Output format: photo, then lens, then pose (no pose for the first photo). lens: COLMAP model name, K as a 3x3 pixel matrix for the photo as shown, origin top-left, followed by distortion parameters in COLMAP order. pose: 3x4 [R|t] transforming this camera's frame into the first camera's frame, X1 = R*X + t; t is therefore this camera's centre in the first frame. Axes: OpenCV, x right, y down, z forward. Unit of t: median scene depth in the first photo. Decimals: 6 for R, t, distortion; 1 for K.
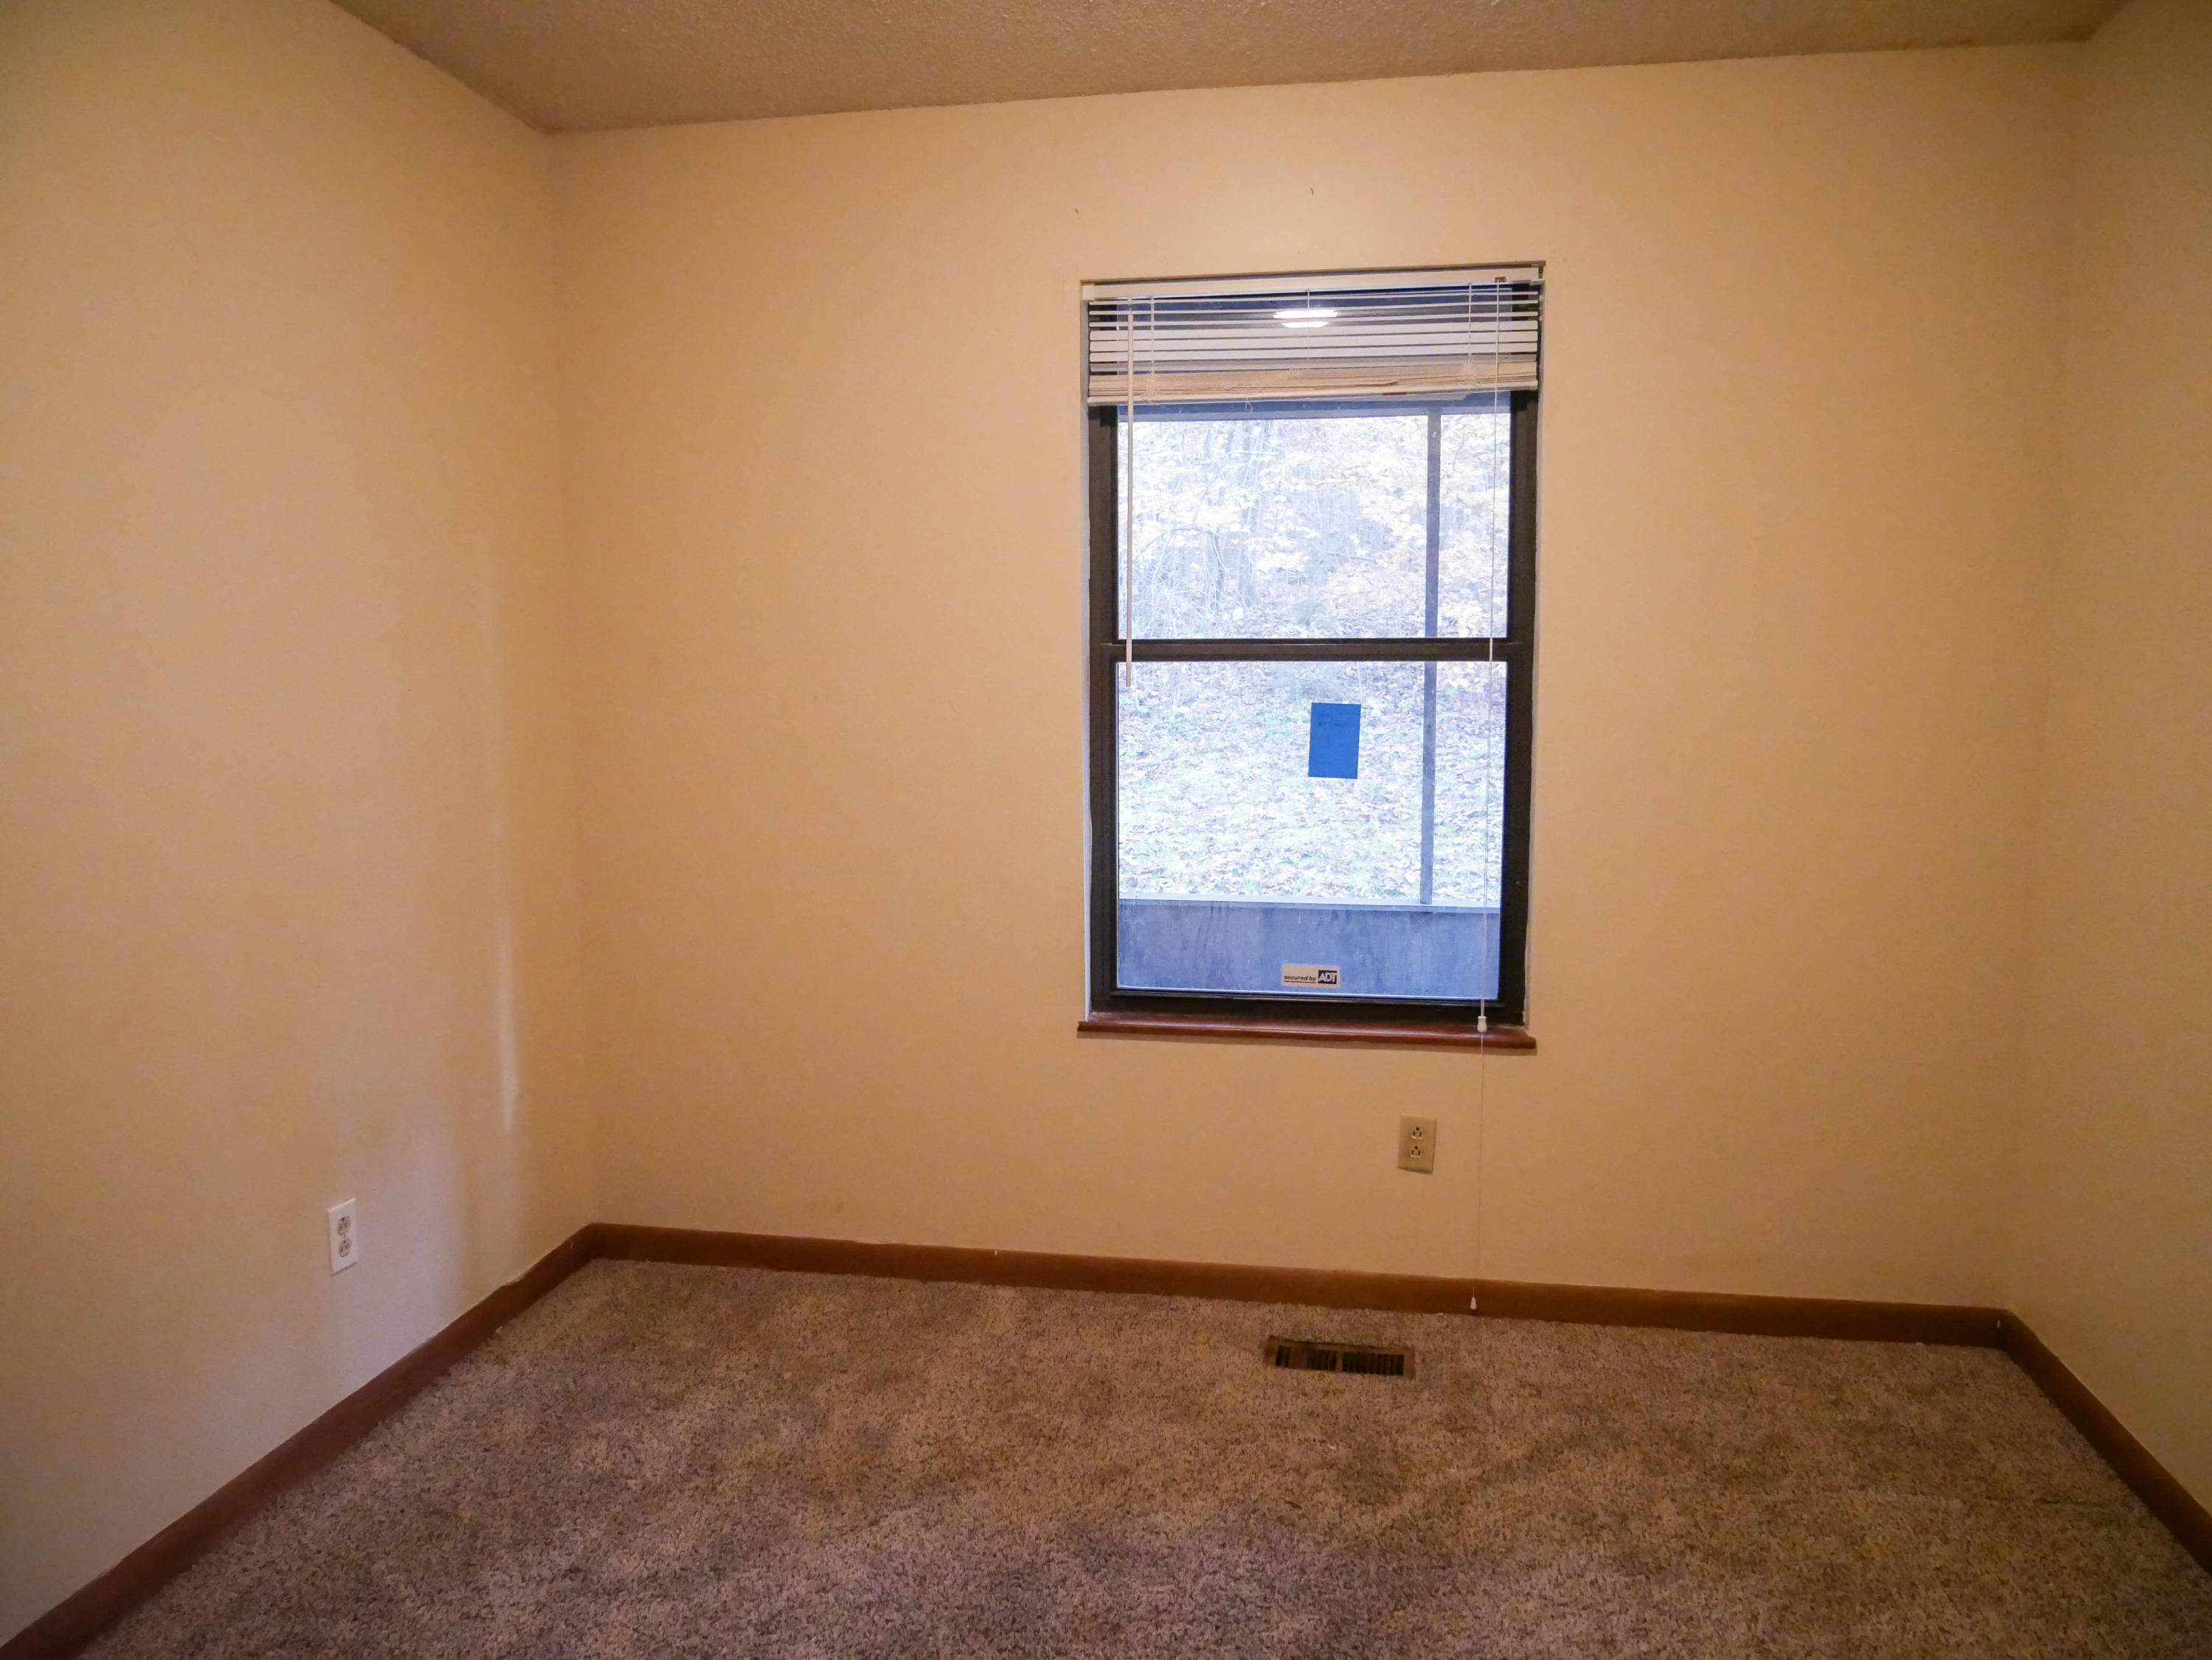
lens RADIAL K [[1573.5, 0, 1106.0], [0, 1573.5, 830.0], [0, 0, 1]] dist [-0.061540, 0.048216]
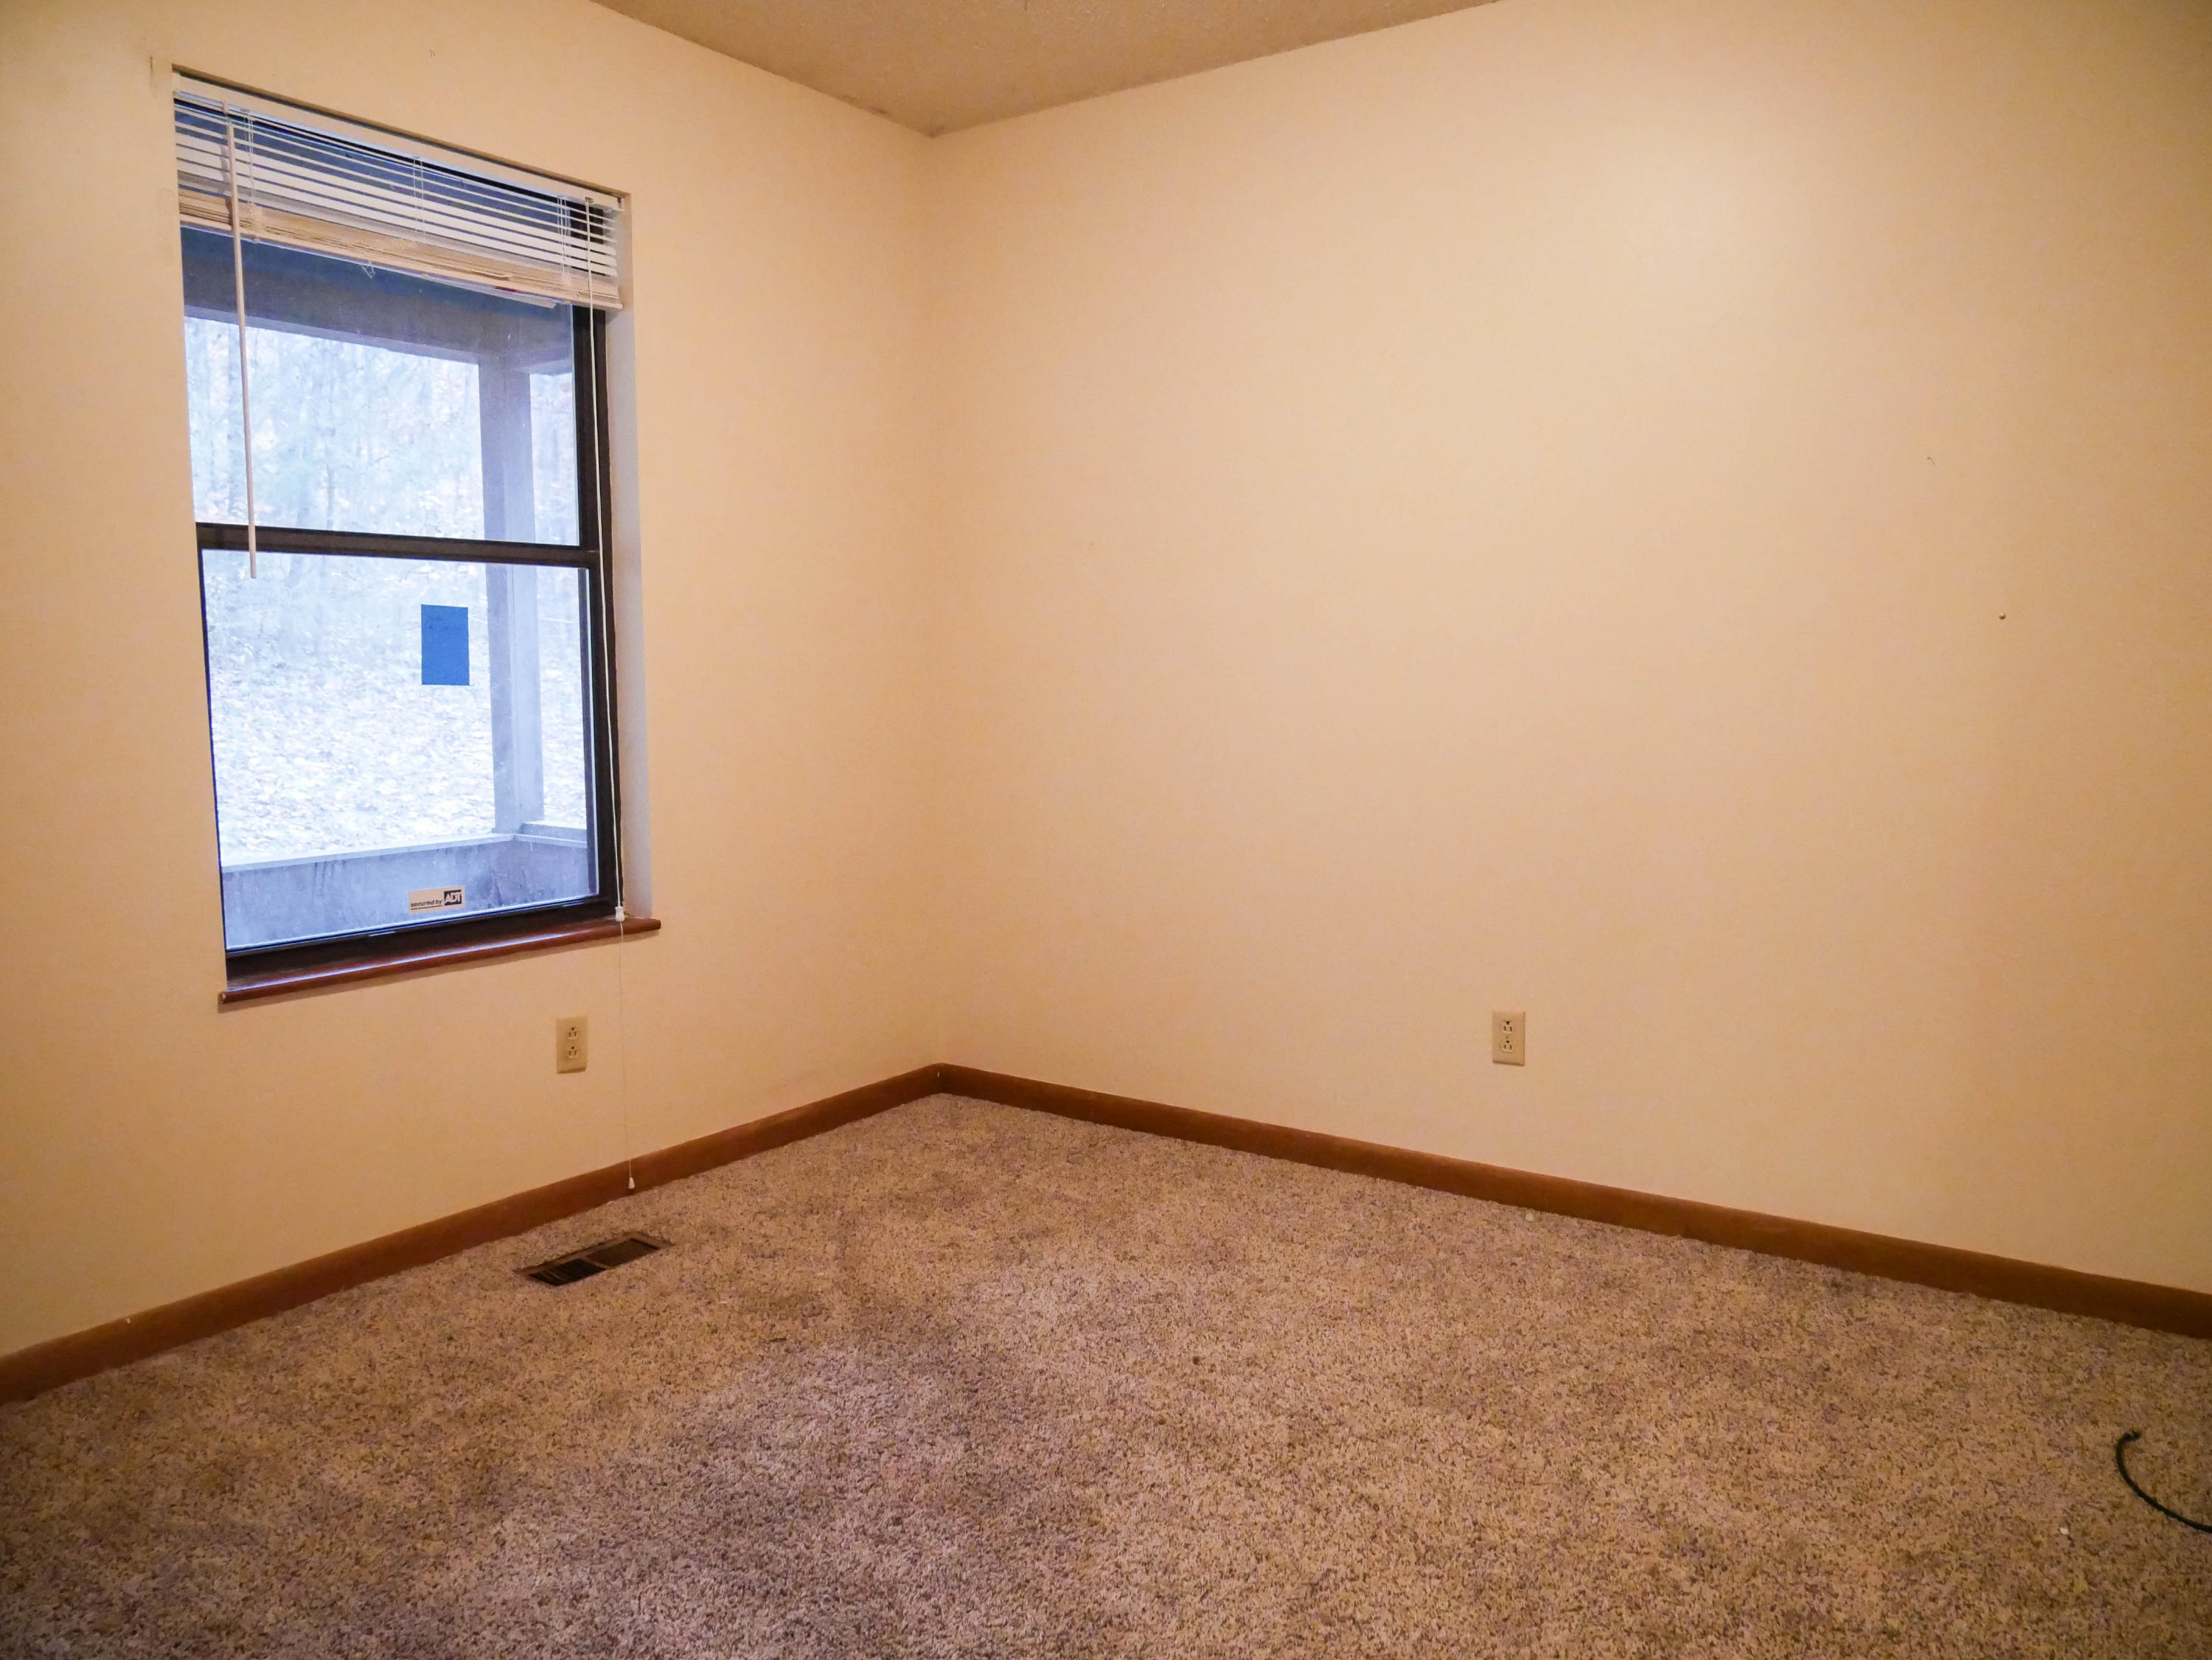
lens RADIAL K [[1573.5, 0, 1106.0], [0, 1573.5, 830.0], [0, 0, 1]] dist [-0.061540, 0.048216]
pose [[0.431552, -0.099397, 0.896595, -0.556156], [0.096620, 0.993287, 0.063610, 0.033515], [-0.896899, 0.059178, 0.438259, 0.248817]]
